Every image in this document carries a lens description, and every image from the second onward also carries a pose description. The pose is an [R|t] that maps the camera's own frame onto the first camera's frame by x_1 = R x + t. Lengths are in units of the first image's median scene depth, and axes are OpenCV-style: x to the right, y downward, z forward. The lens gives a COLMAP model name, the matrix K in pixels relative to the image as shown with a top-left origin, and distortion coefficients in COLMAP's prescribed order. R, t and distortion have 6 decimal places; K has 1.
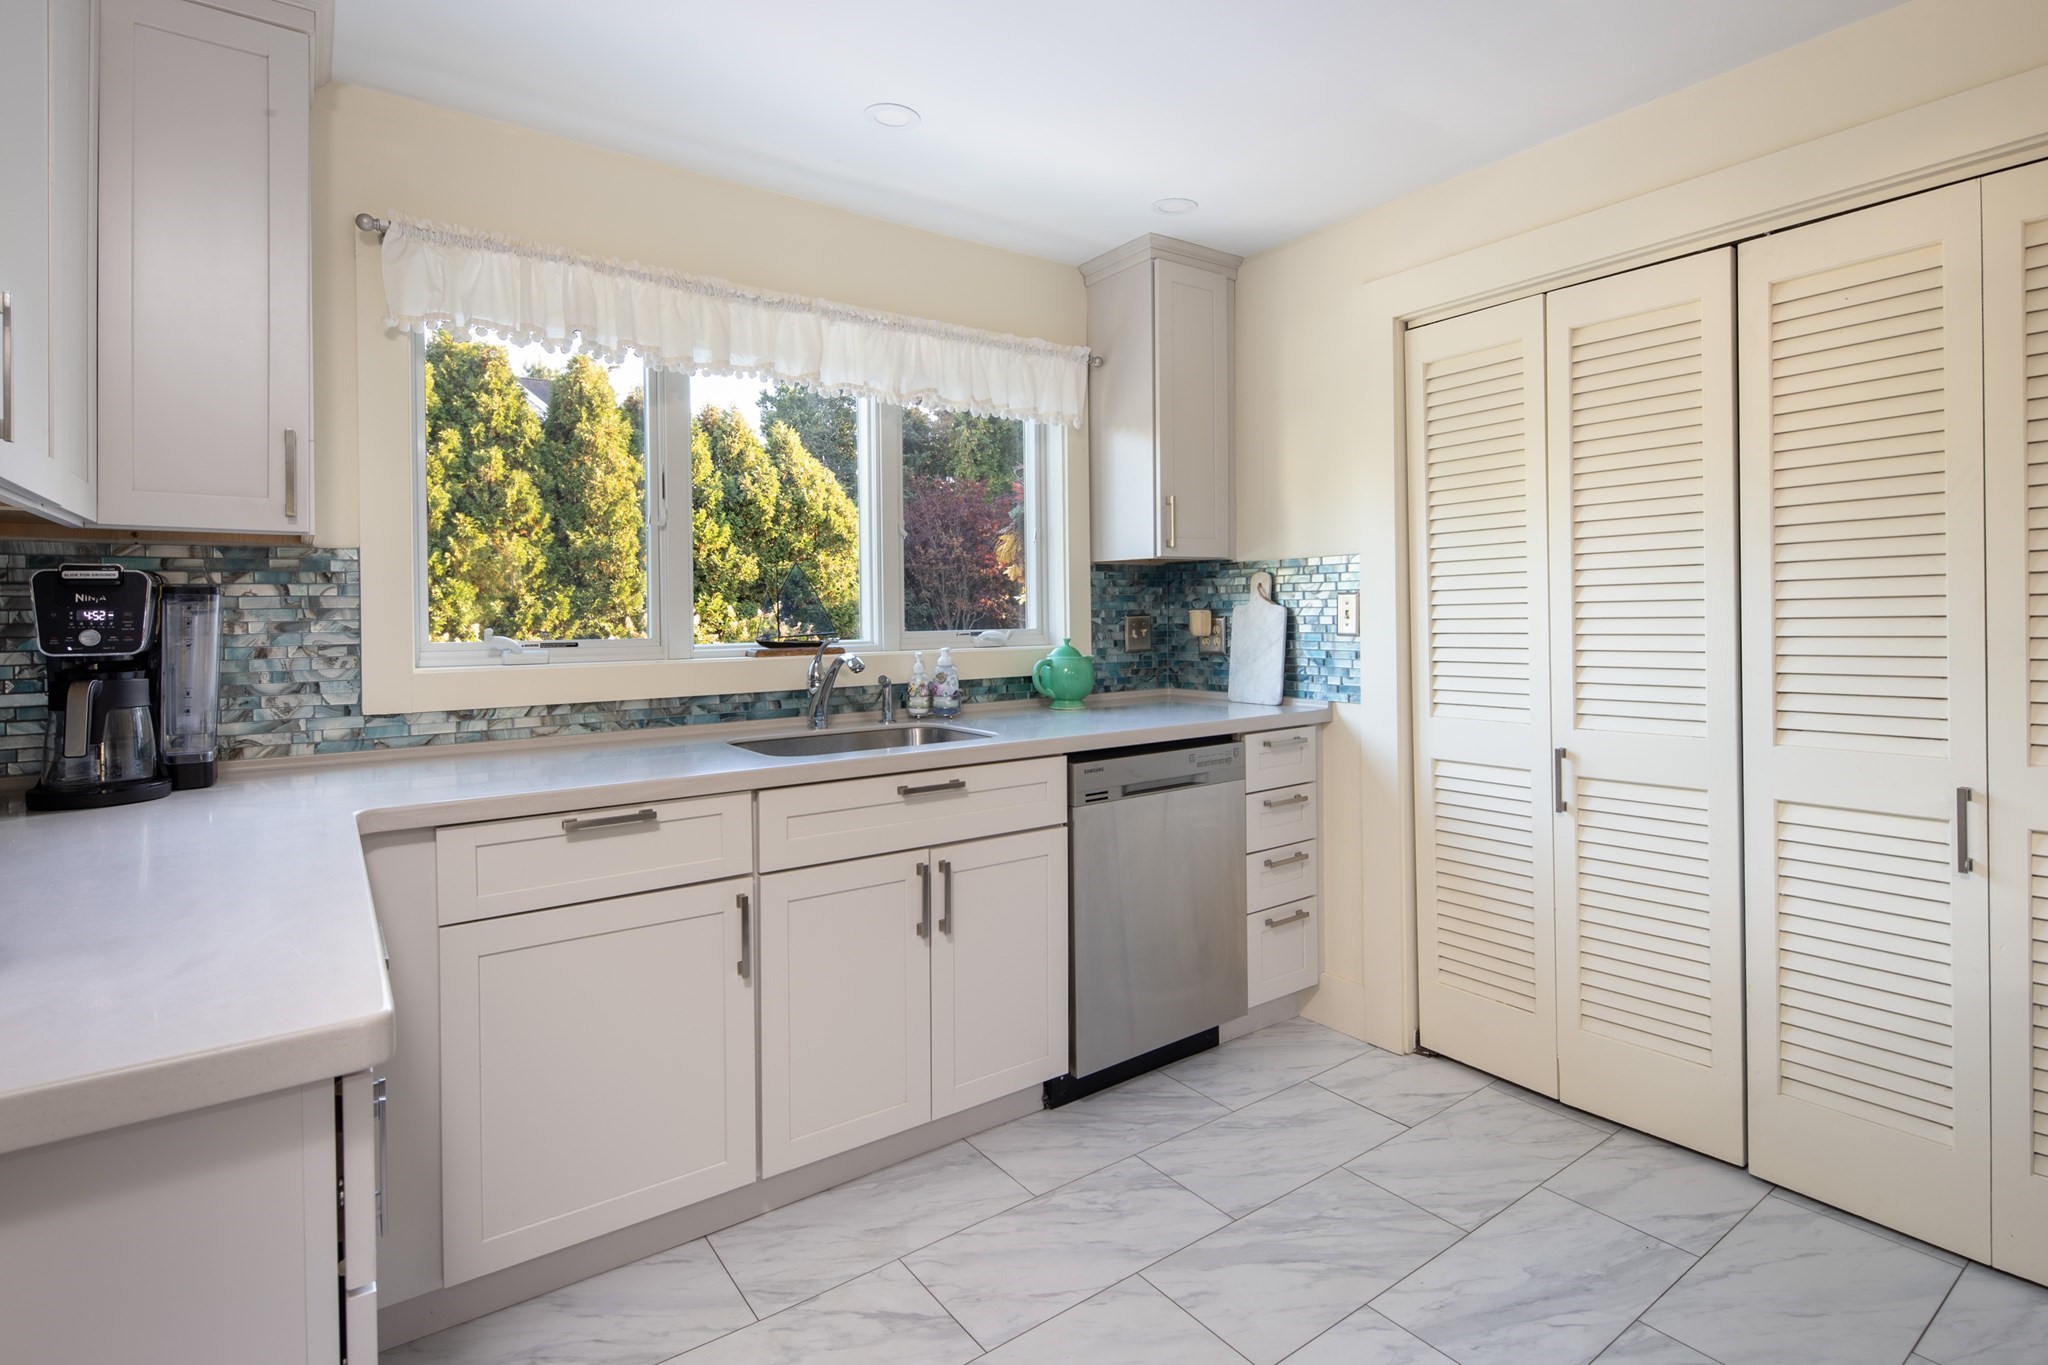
lens RADIAL K [[988.2, 0, 1019.7], [0, 988.2, 620.0], [0, 0, 1]] dist [0.002572, -0.004963]
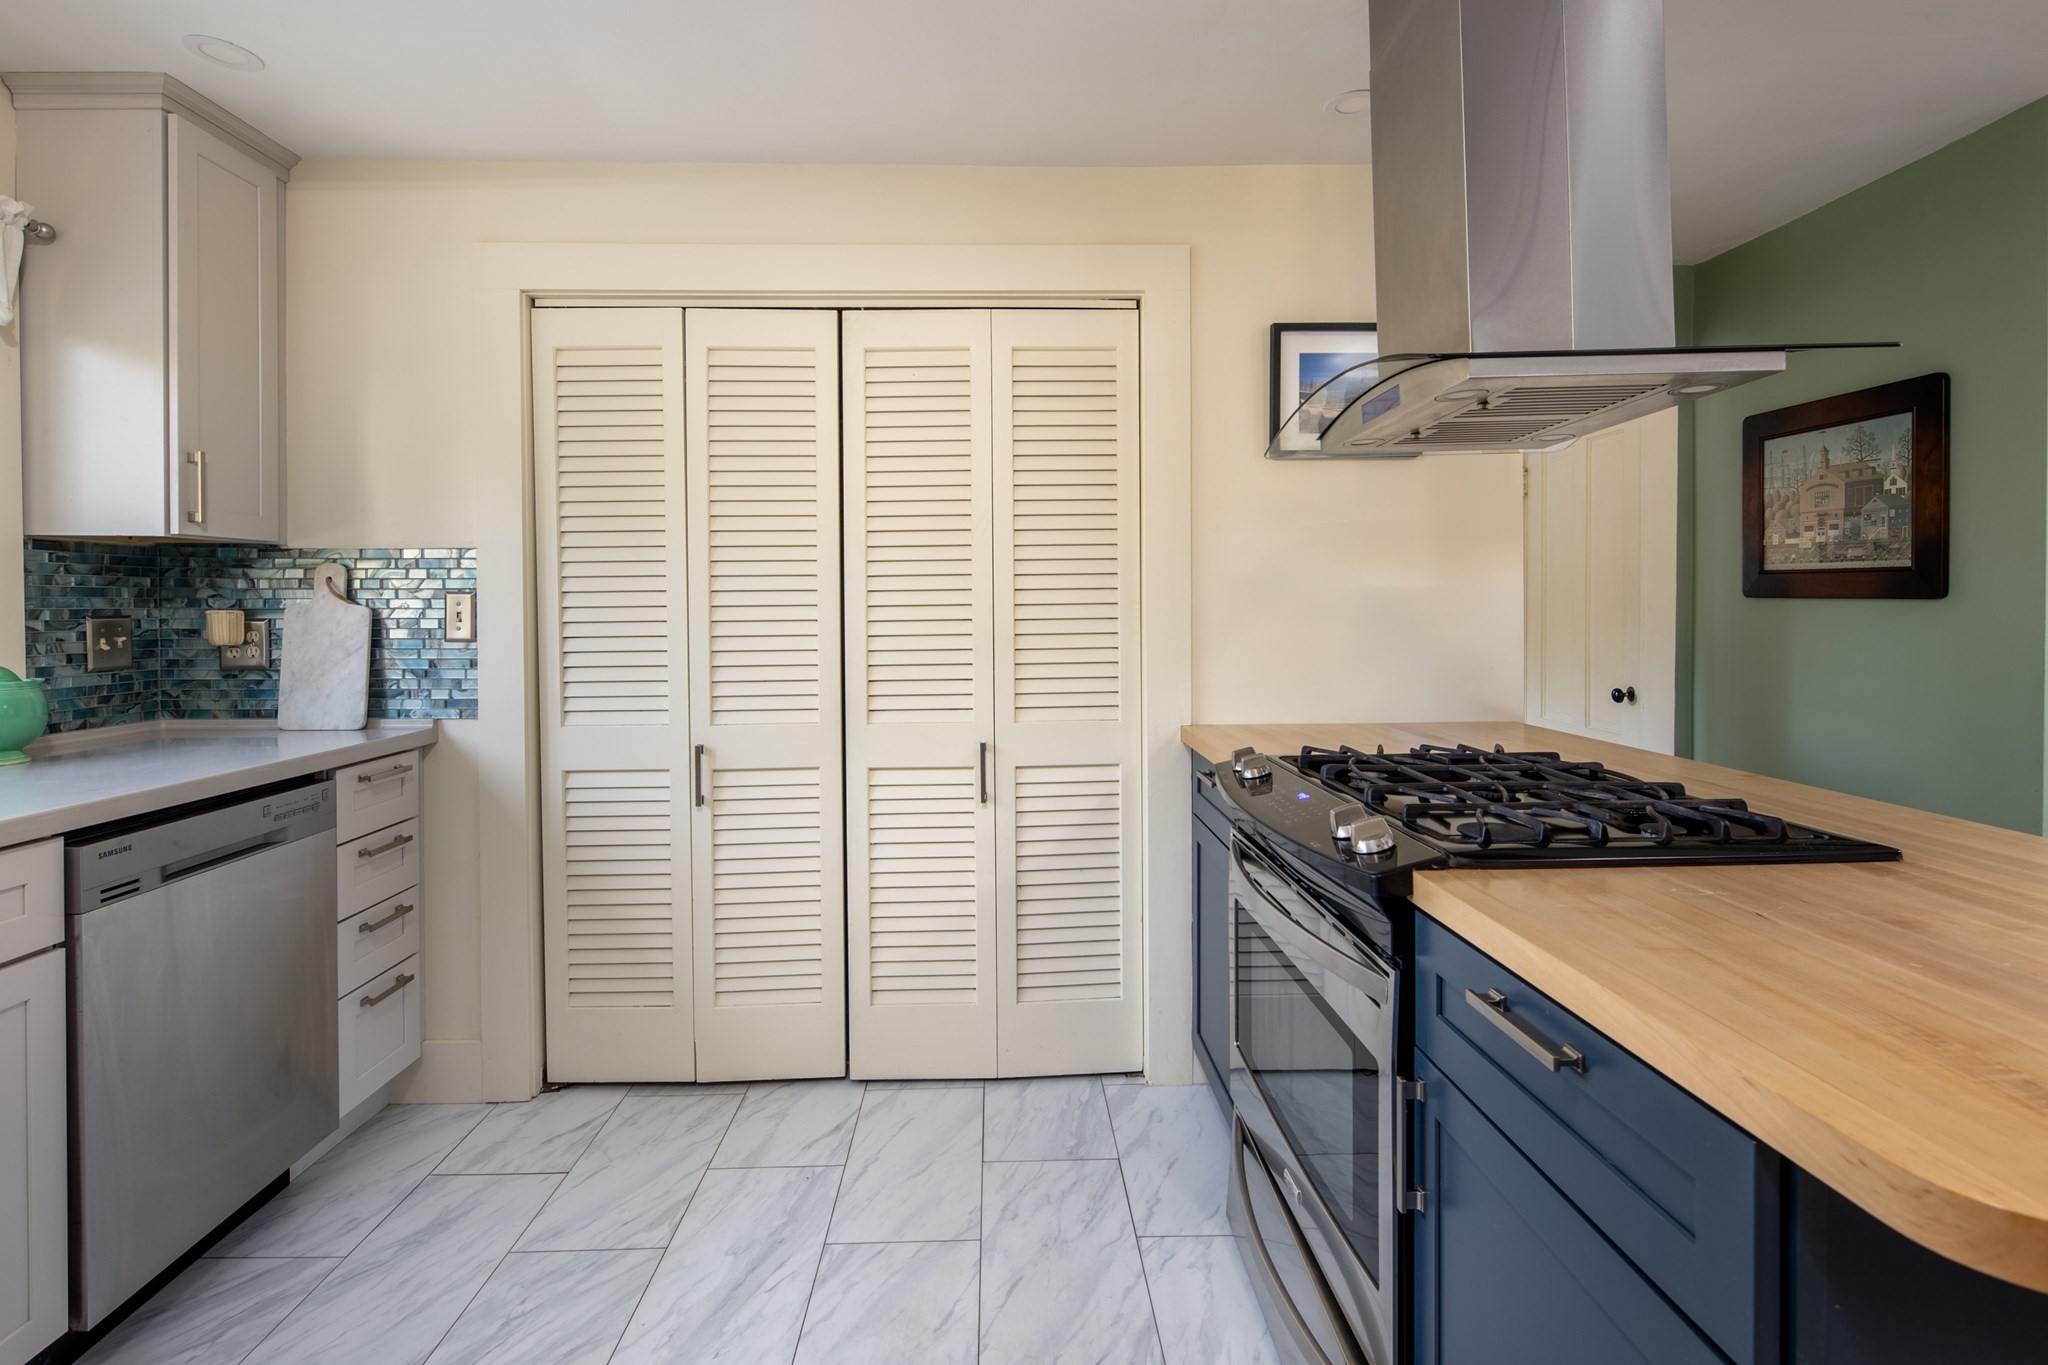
lens RADIAL K [[988.2, 0, 1019.7], [0, 988.2, 620.0], [0, 0, 1]] dist [0.002572, -0.004963]
pose [[0.559722, 0.000844, 0.828680, -0.114421], [0.001836, 0.999996, -0.002259, -0.000115], [-0.828678, 0.002786, 0.559718, 0.111999]]
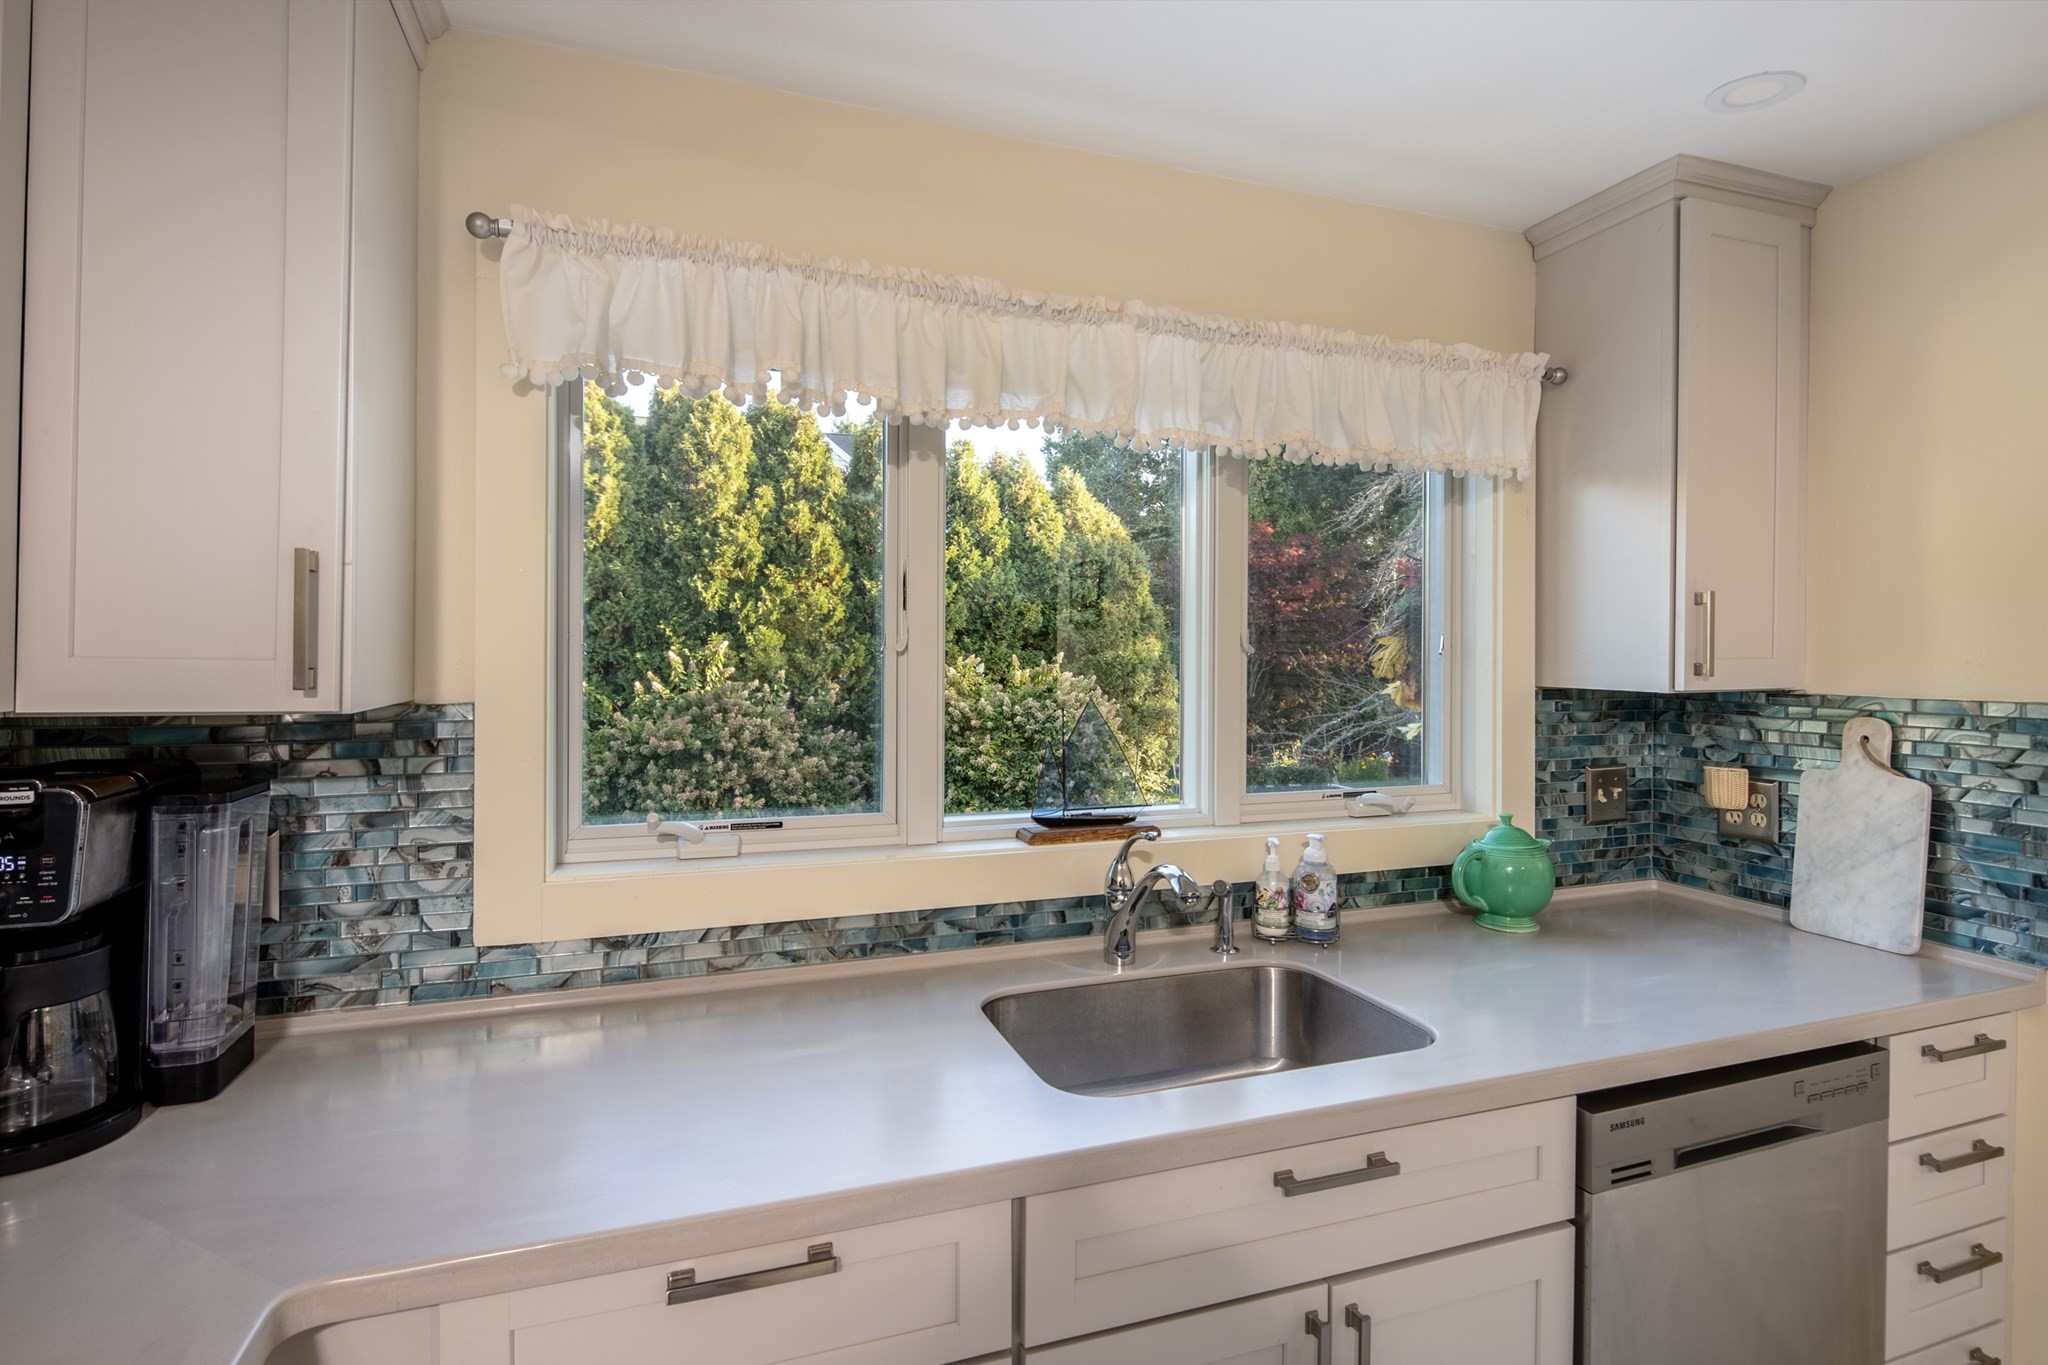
lens RADIAL K [[985.9, 0, 1017.8], [0, 985.9, 657.2], [0, 0, 1]] dist [0.004150, -0.006653]
pose [[0.960075, 0.017699, -0.279183, -0.085343], [-0.018103, 0.999835, 0.001131, -0.084383], [0.279157, 0.003968, 0.960237, 0.334001]]
